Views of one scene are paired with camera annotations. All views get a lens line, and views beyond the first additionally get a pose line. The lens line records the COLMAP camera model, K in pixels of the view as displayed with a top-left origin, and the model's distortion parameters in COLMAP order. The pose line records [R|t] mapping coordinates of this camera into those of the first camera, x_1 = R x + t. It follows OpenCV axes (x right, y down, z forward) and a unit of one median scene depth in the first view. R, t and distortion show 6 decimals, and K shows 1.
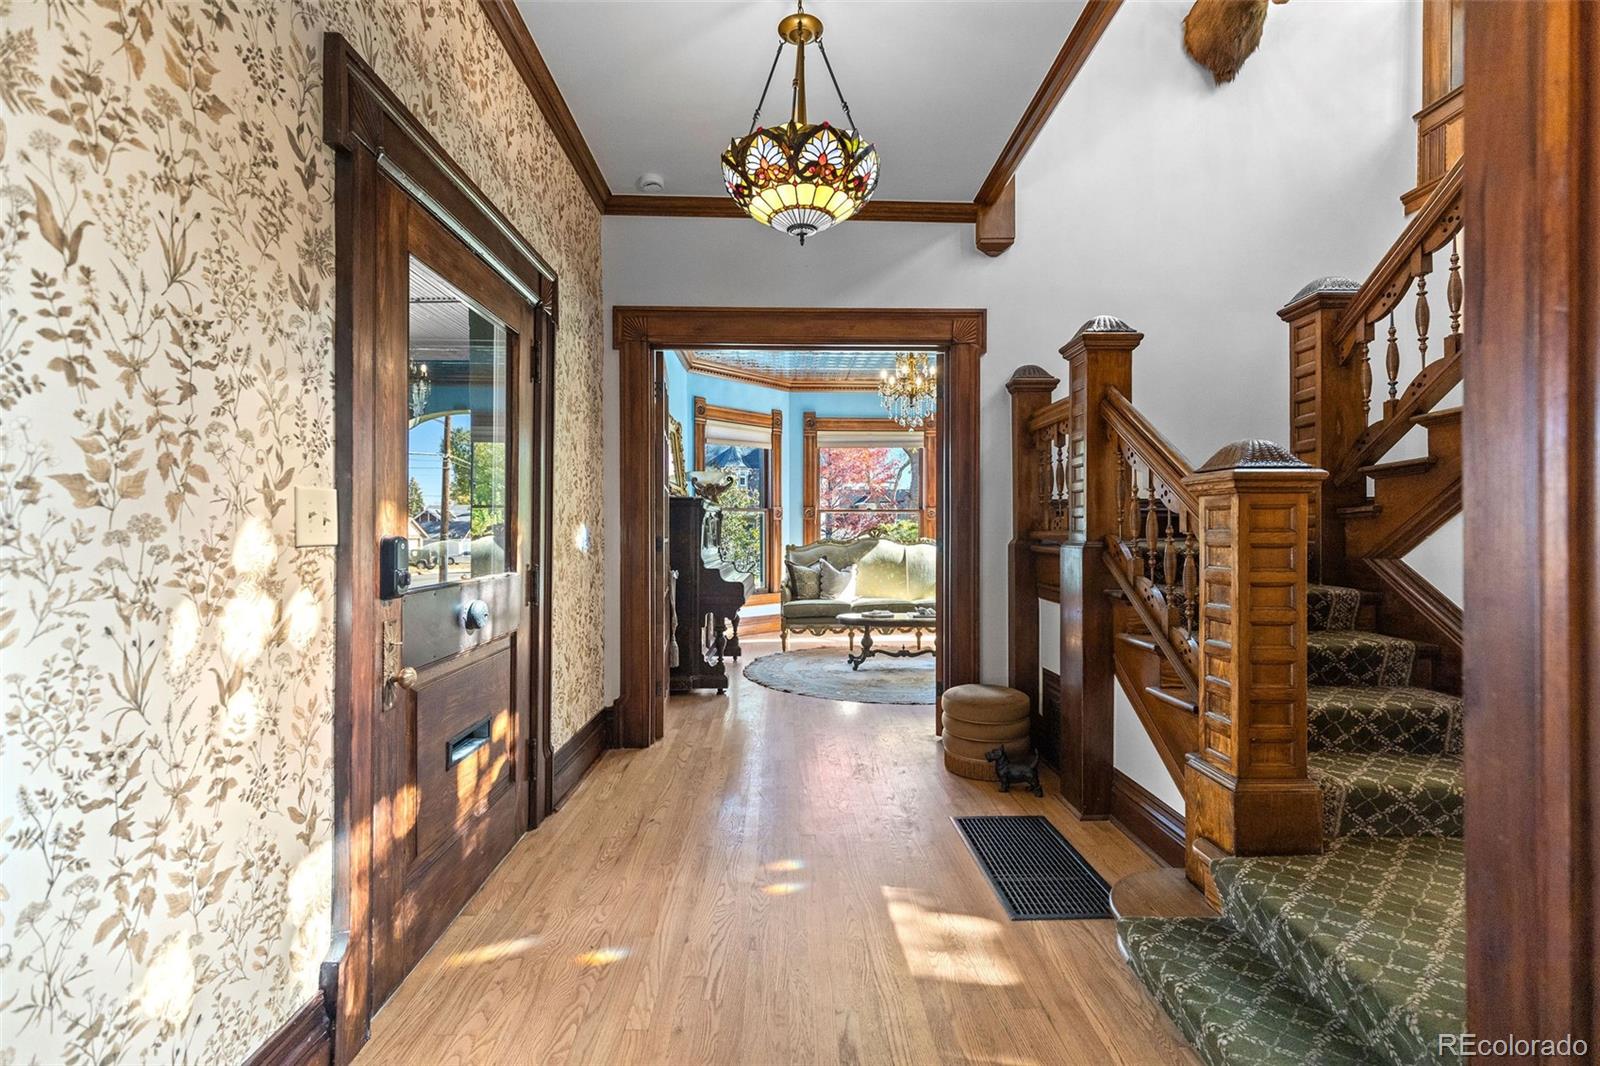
lens RADIAL K [[712.6, 0, 800.0], [0, 712.6, 533.0], [0, 0, 1]] dist [0.000415, 0.000311]
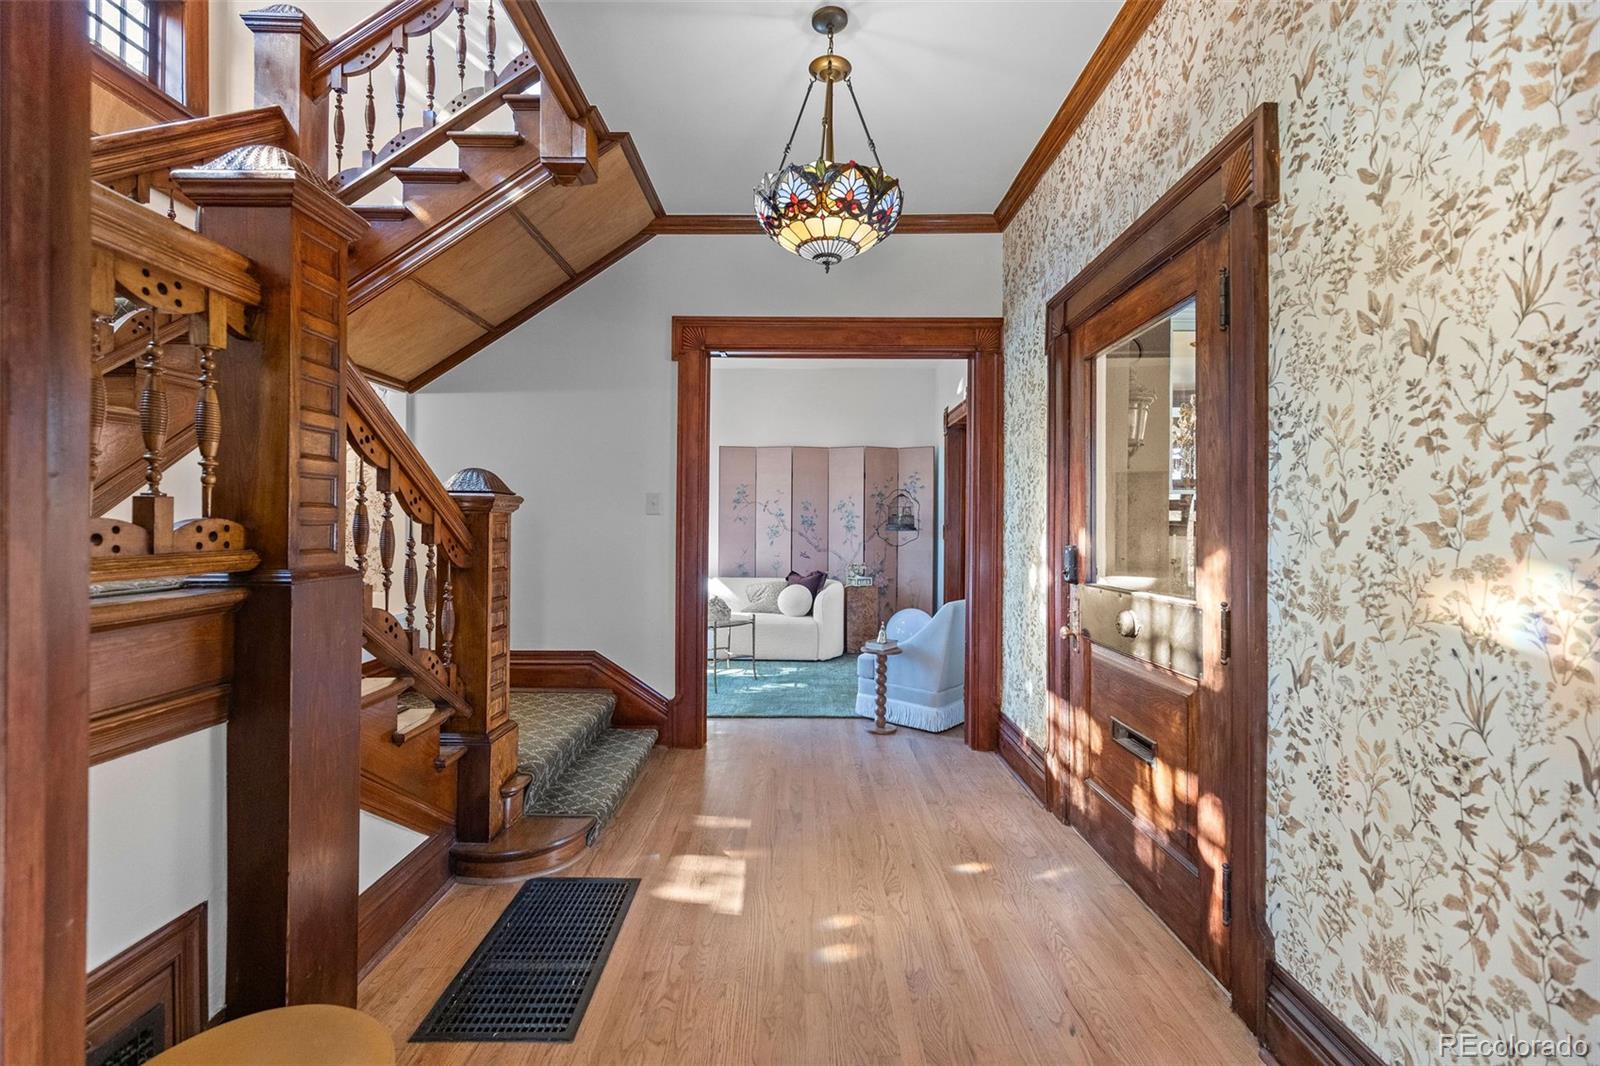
lens RADIAL K [[722.2, 0, 803.1], [0, 722.2, 523.3], [0, 0, 1]] dist [0.002980, 0.001015]
pose [[-0.999911, -0.008665, 0.010099, 0.097351], [-0.008635, 0.999958, 0.003024, -0.068656], [-0.010125, 0.002936, -0.999944, 2.118525]]
